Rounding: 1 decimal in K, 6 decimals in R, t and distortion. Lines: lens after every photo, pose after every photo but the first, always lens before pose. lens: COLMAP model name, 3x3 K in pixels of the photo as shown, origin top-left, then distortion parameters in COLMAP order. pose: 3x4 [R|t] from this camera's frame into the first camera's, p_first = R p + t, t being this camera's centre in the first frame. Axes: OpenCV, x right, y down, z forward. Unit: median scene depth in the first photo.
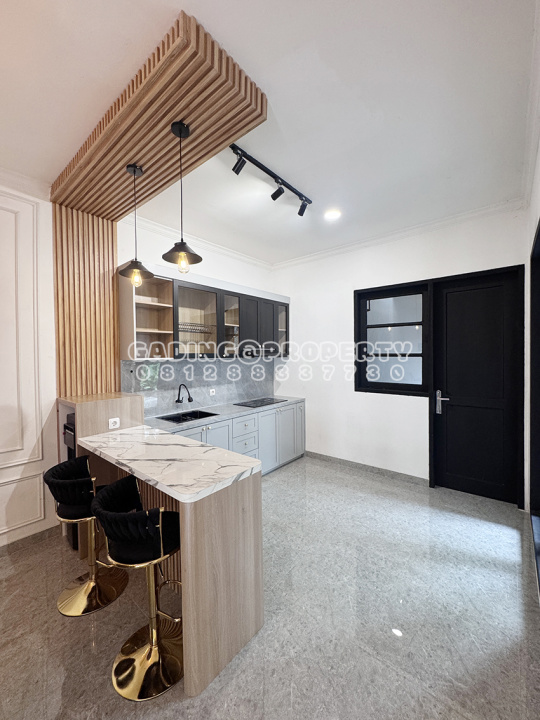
lens RADIAL K [[288.1, 0, 270.0], [0, 288.1, 360.0], [0, 0, 1]] dist [-0.002295, -0.000364]
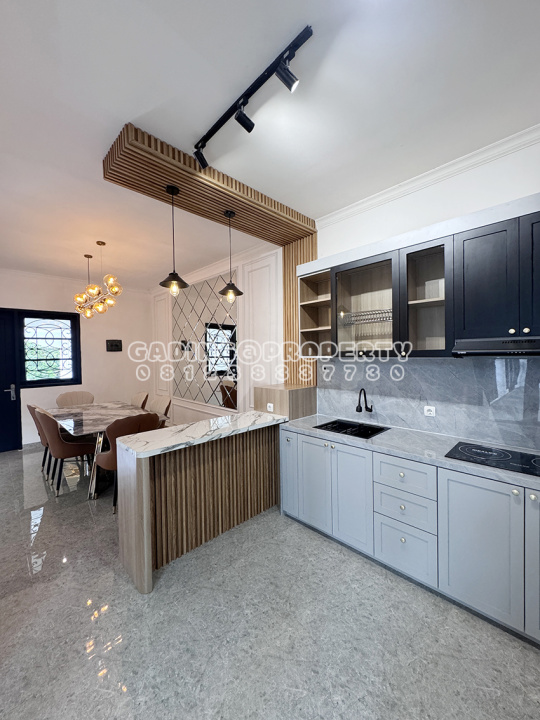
lens RADIAL K [[288.1, 0, 270.0], [0, 288.1, 360.0], [0, 0, 1]] dist [-0.002295, -0.000364]
pose [[-0.097876, 0.021980, -0.994956, 0.612353], [-0.006339, 0.999722, 0.022709, -0.015769], [0.995178, 0.008530, -0.097710, 0.955405]]
